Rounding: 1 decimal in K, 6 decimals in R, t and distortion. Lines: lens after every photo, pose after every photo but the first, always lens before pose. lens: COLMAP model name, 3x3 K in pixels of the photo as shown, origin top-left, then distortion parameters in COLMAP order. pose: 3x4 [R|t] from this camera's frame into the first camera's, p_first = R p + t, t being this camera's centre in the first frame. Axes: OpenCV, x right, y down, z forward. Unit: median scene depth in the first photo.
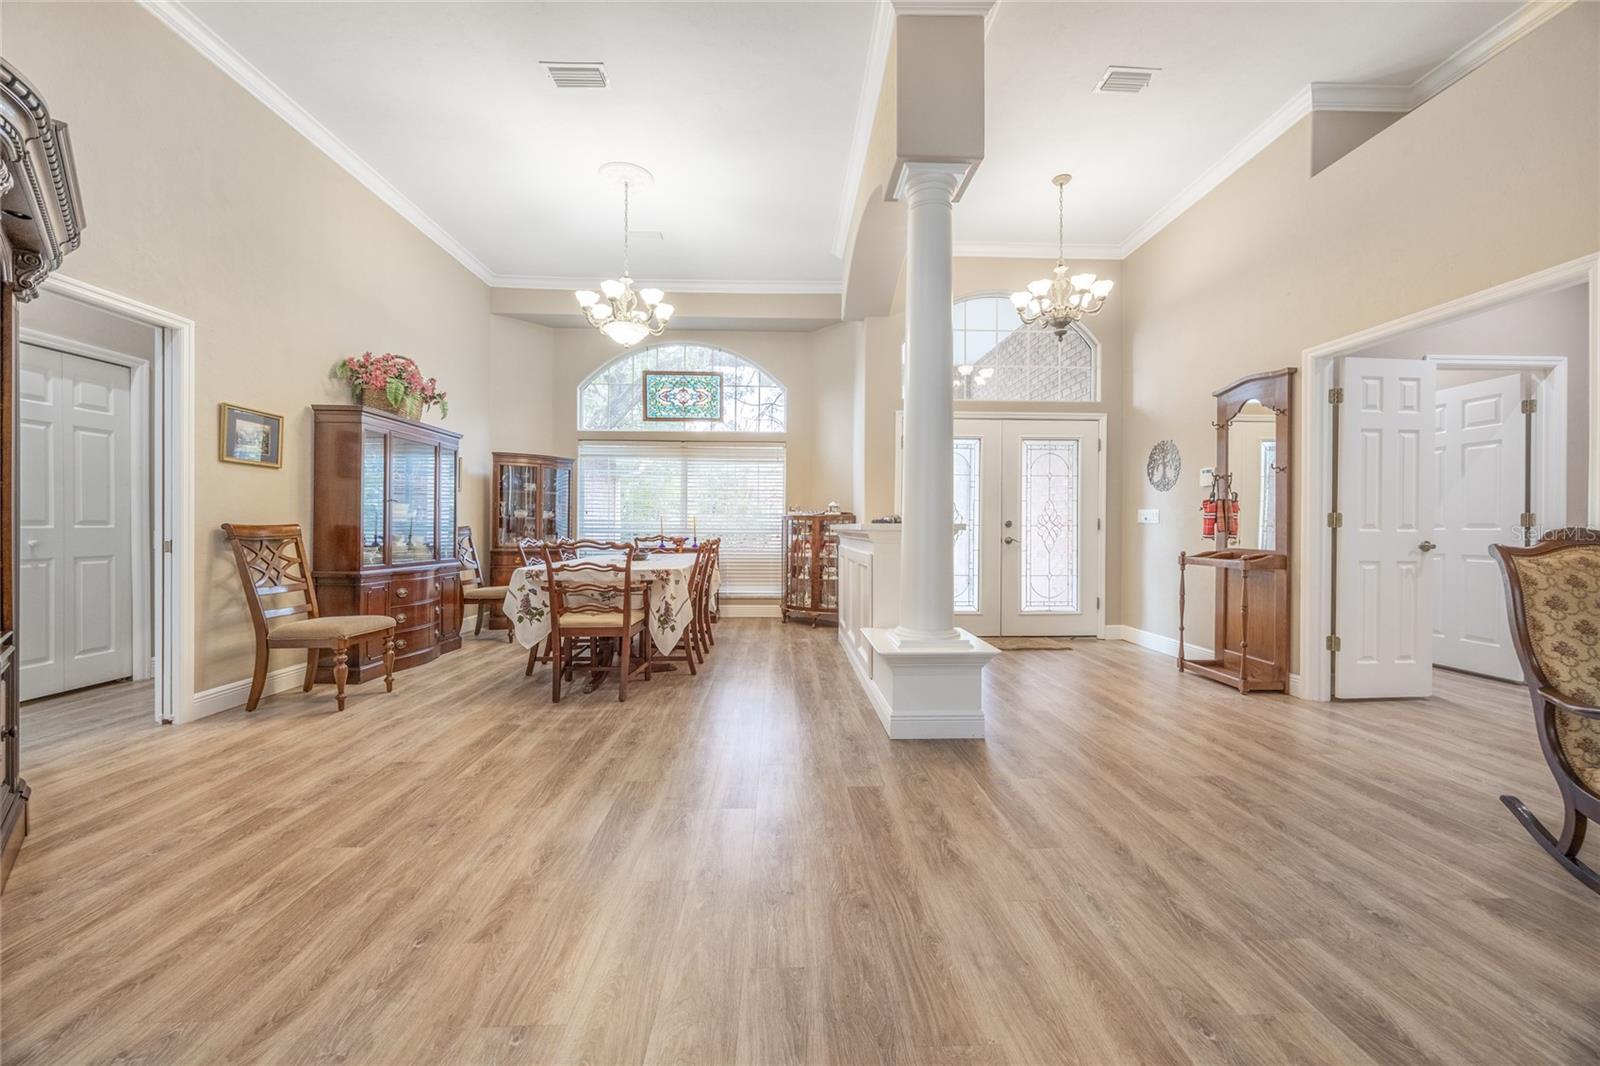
lens RADIAL K [[606.4, 0, 803.2], [0, 606.4, 530.2], [0, 0, 1]] dist [-0.005819, 0.000973]
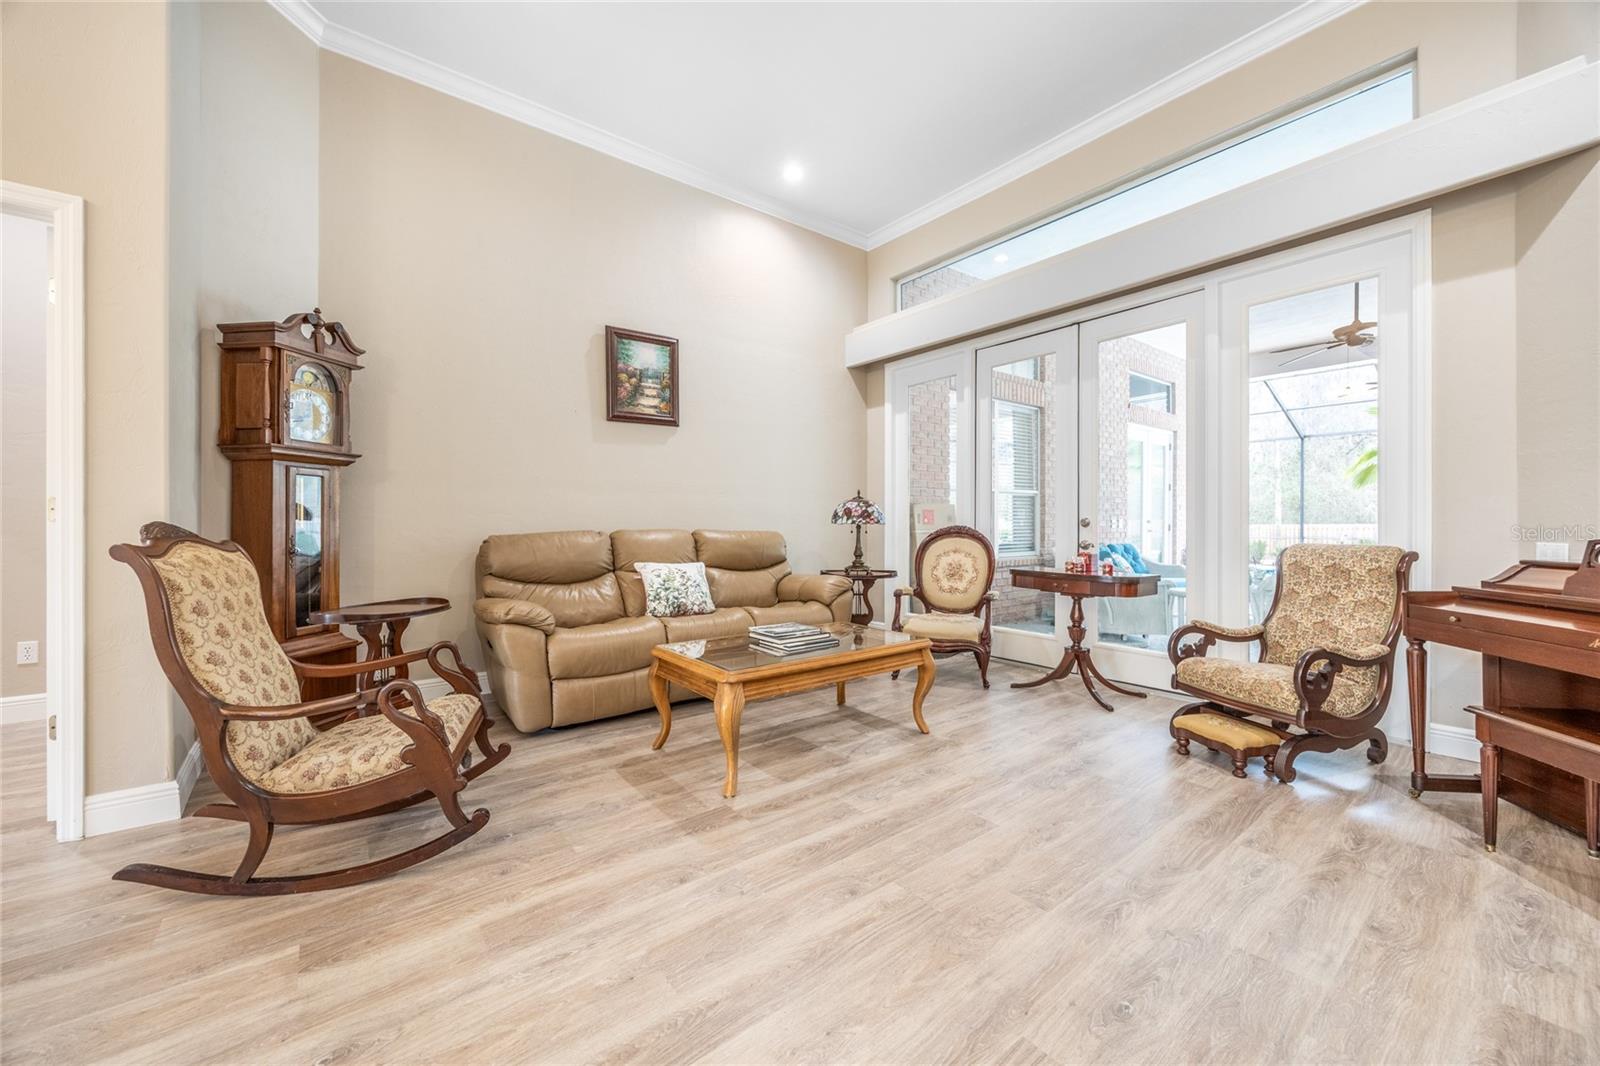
lens RADIAL K [[606.4, 0, 810.5], [0, 606.4, 529.2], [0, 0, 1]] dist [-0.005819, 0.000973]
pose [[-0.591050, -0.011461, 0.806554, 0.016370], [0.005545, 0.999818, 0.018270, -0.002087], [-0.806616, 0.015271, -0.590878, 0.402661]]
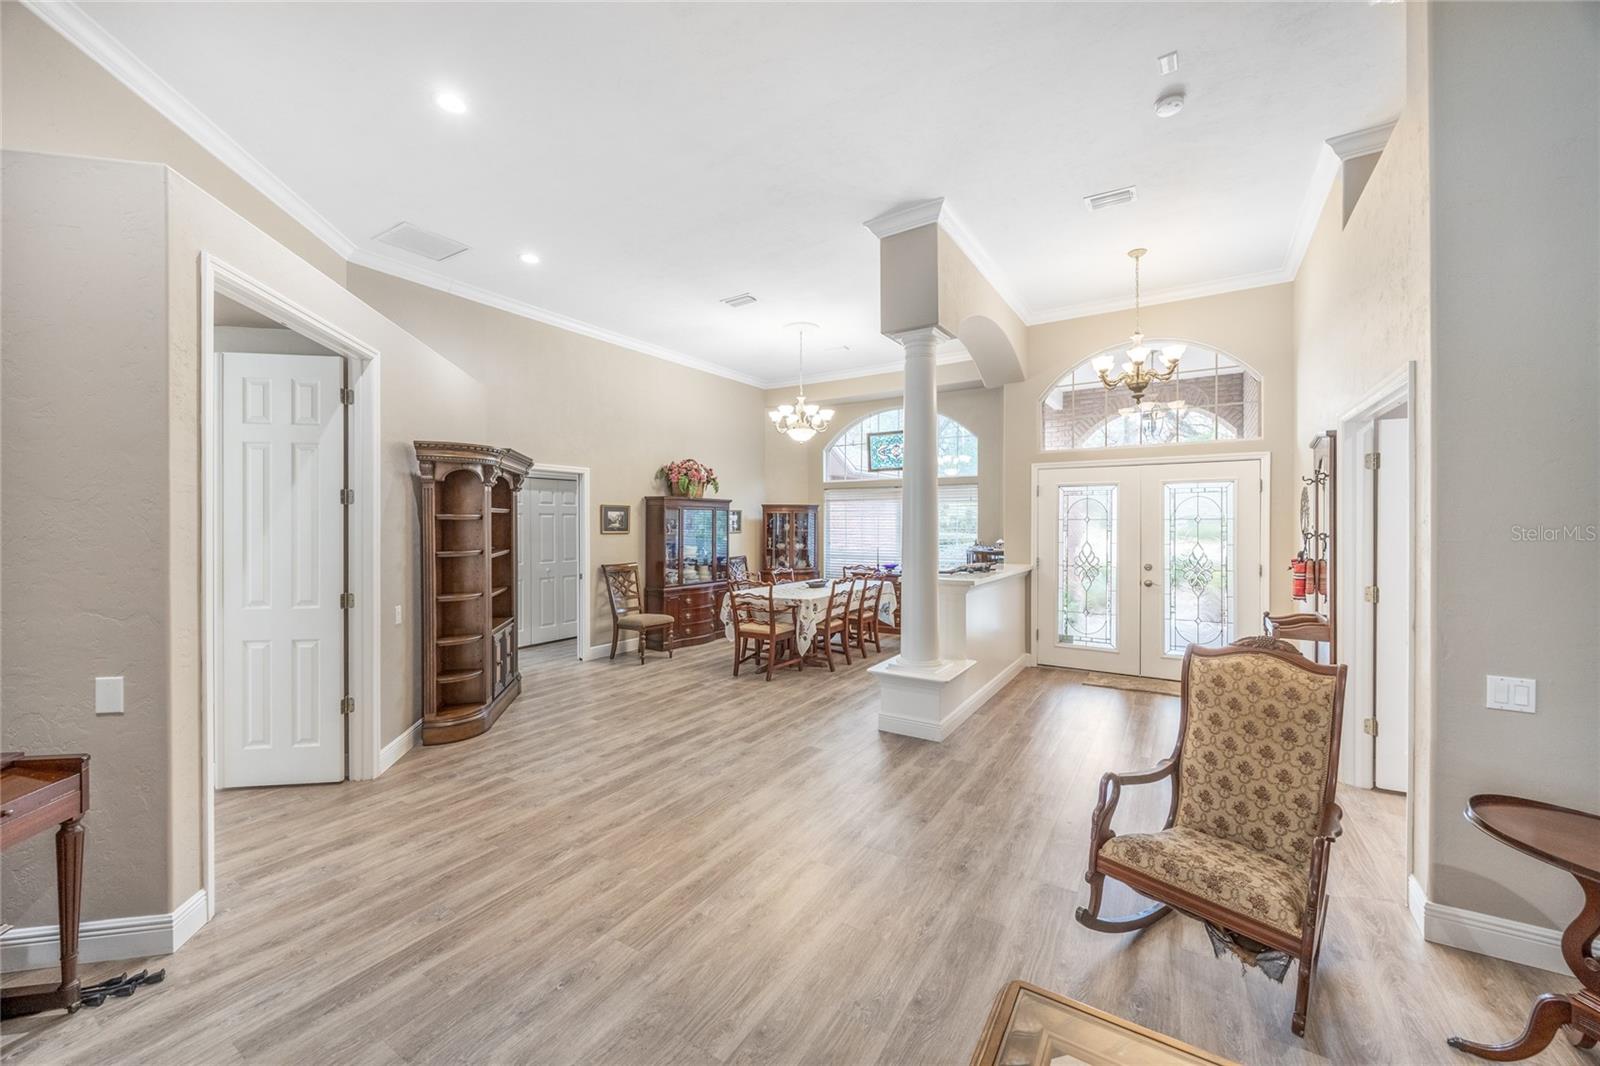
lens RADIAL K [[606.4, 0, 803.3], [0, 606.4, 527.6], [0, 0, 1]] dist [-0.005819, 0.000973]
pose [[0.821659, -0.002431, -0.569974, 0.646795], [0.002355, 0.999997, -0.000871, -0.113450], [0.569974, -0.000626, 0.821662, -0.243863]]
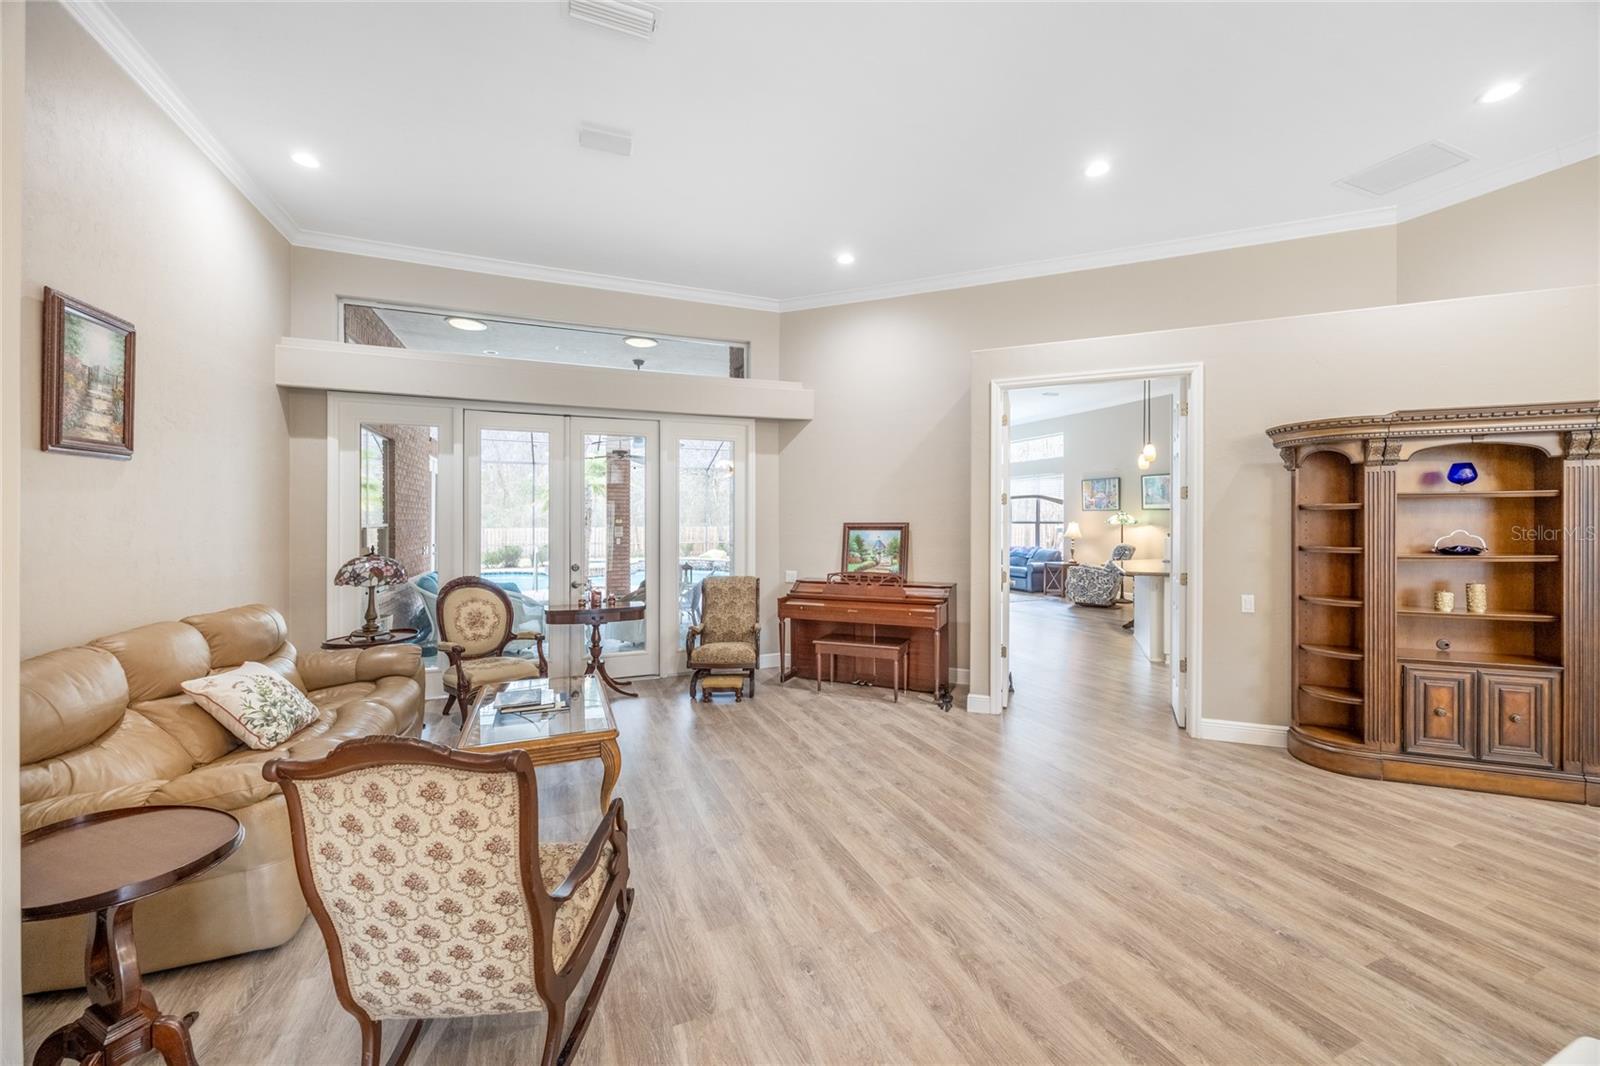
lens RADIAL K [[606.4, 0, 806.6], [0, 606.4, 520.5], [0, 0, 1]] dist [-0.005819, 0.000973]
pose [[-0.935943, -0.003019, -0.352139, 0.586895], [-0.005787, 0.999960, 0.006809, -0.114693], [0.352104, 0.008411, -0.935923, 0.900421]]
